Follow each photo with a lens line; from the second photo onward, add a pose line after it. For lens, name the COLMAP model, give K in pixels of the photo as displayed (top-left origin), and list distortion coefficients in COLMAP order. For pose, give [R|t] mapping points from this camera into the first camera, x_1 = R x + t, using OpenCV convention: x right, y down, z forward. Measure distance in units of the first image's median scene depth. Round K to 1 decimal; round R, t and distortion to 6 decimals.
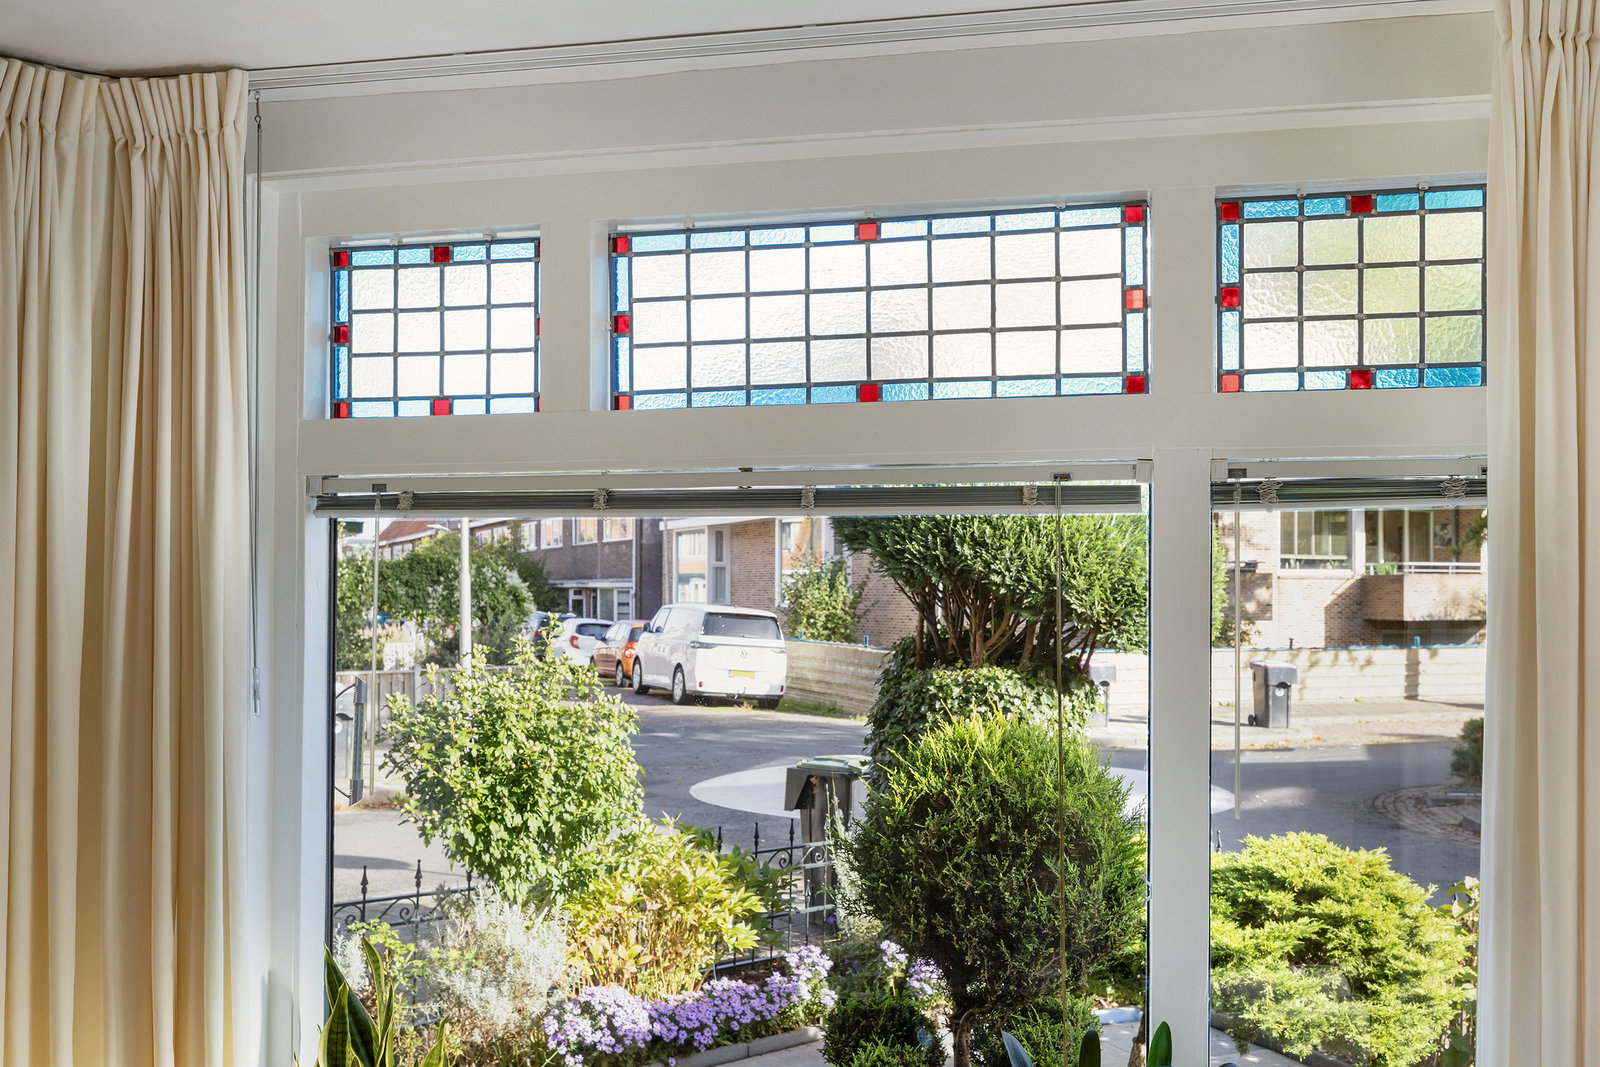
lens RADIAL K [[1568.9, 0, 803.0], [0, 1568.9, 585.5], [0, 0, 1]] dist [-0.002069, 0.007656]
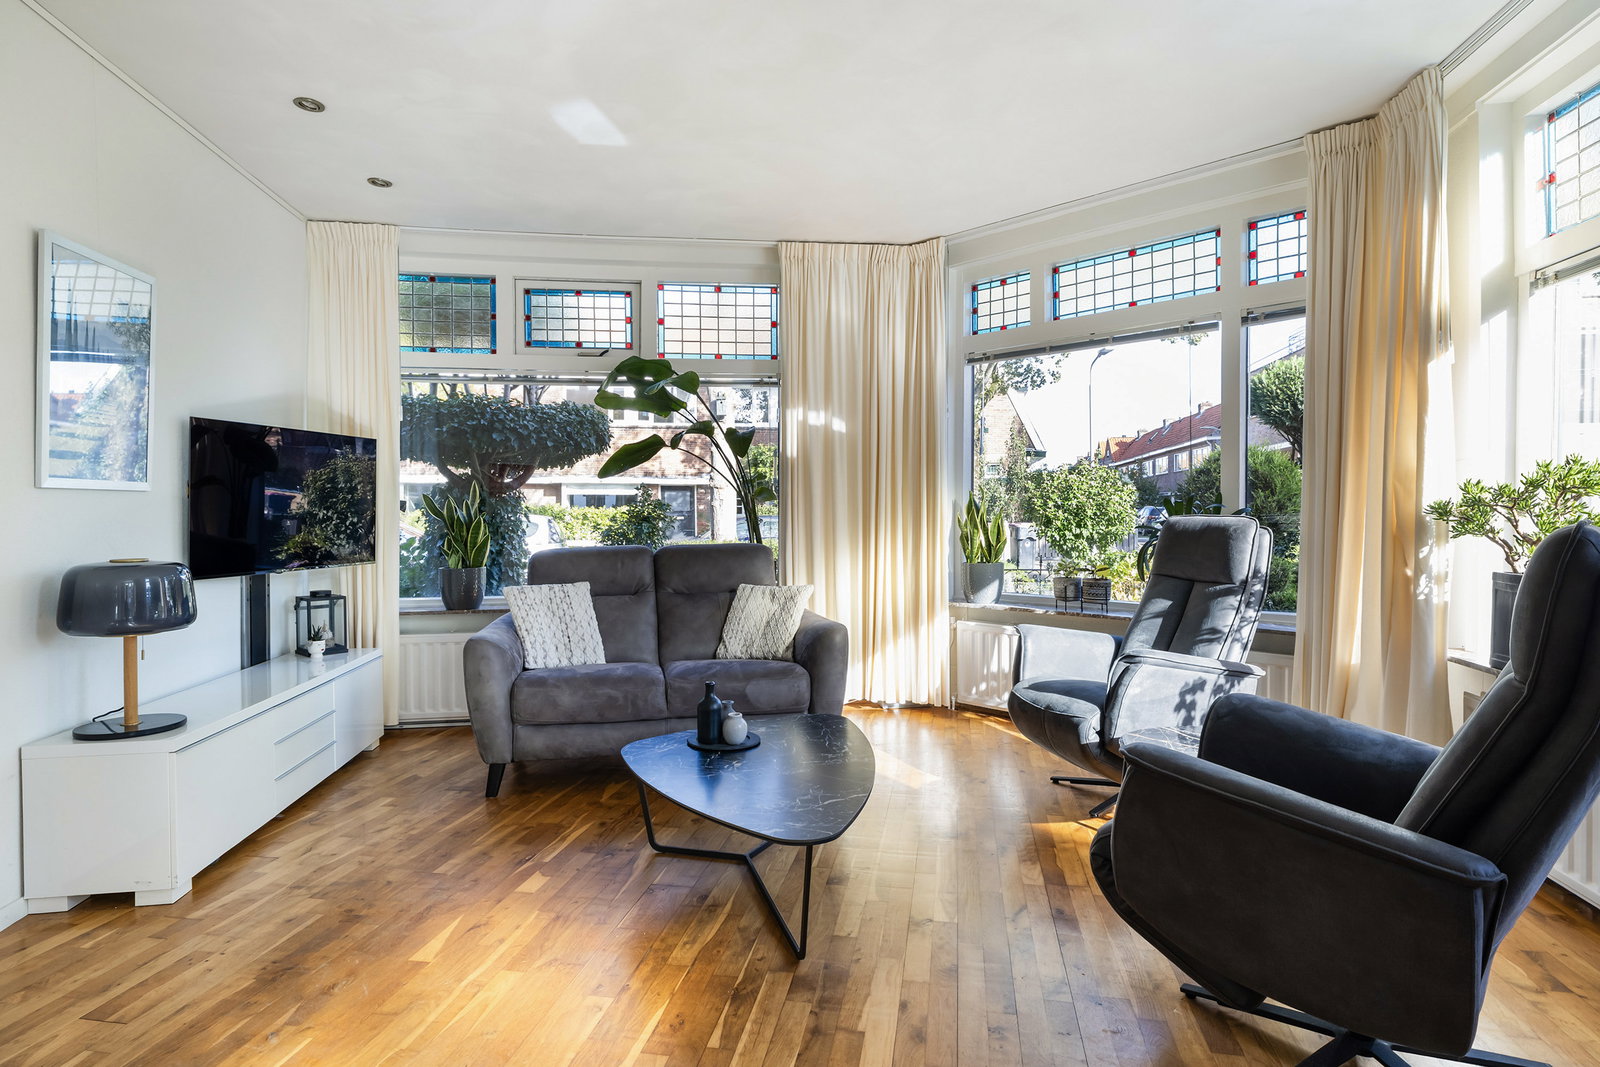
lens RADIAL K [[862.9, 0, 799.8], [0, 862.9, 515.8], [0, 0, 1]] dist [-0.000211, 0.000447]
pose [[0.843555, -0.000886, -0.537042, 0.375521], [0.006632, 0.999940, 0.008767, 0.256334], [0.537002, -0.010957, 0.843510, -0.748176]]
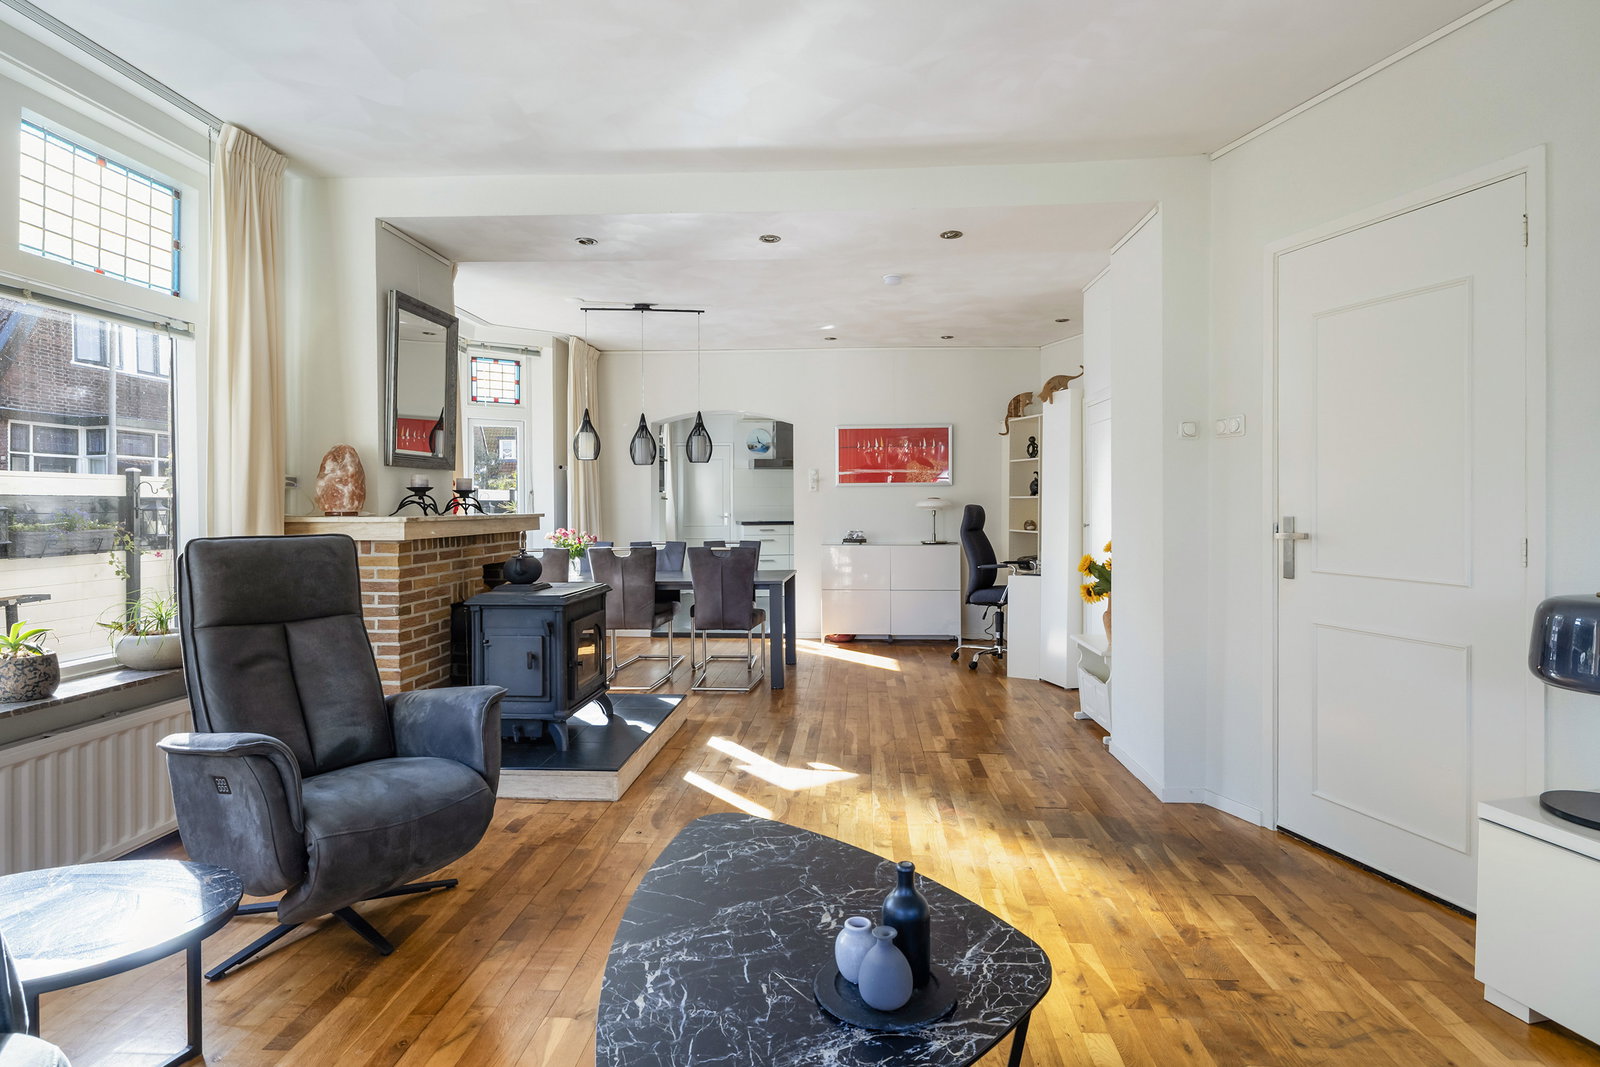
lens RADIAL K [[846.5, 0, 799.1], [0, 846.5, 513.2], [0, 0, 1]] dist [-0.001028, -0.000212]
pose [[-0.896725, -0.002987, 0.442577, -0.454102], [-0.000609, 0.999985, 0.005515, 0.236416], [-0.442587, 0.004675, -0.896713, 0.586823]]
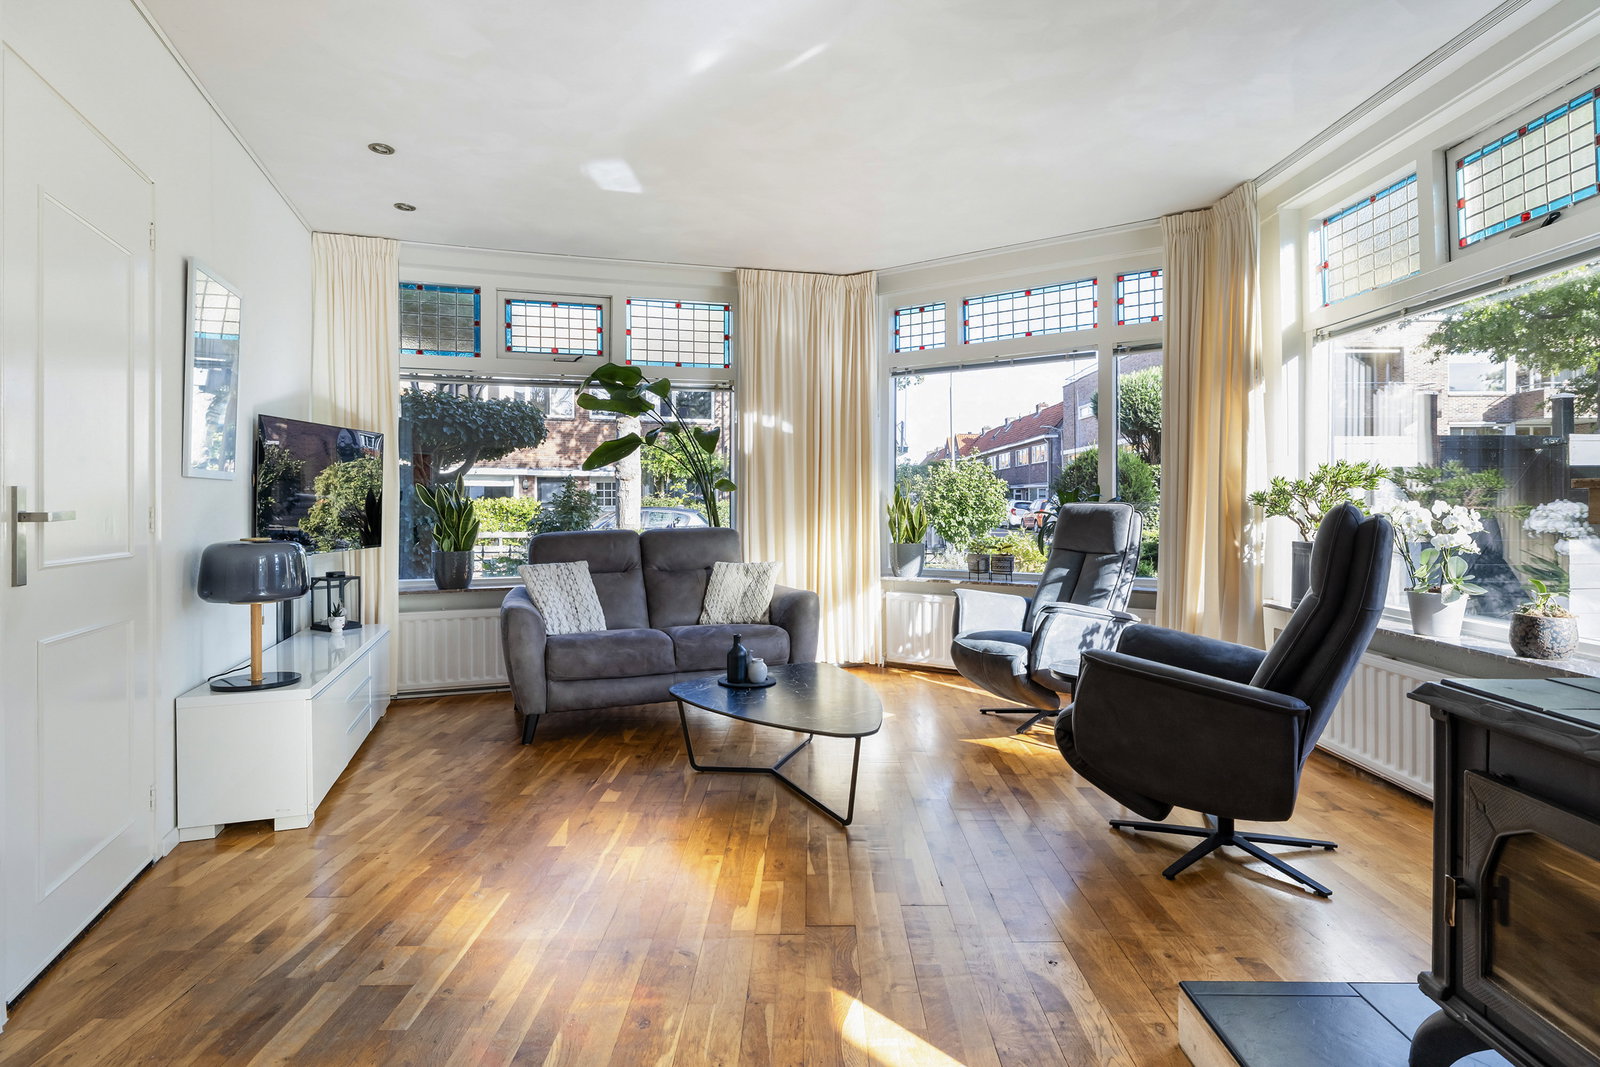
lens RADIAL K [[855.8, 0, 799.5], [0, 855.8, 496.4], [0, 0, 1]] dist [-0.002437, 0.001875]
pose [[0.921092, -0.006976, -0.389283, 0.317116], [0.006056, 0.999975, -0.003590, 0.261666], [0.389298, 0.000949, 0.921111, -1.088505]]
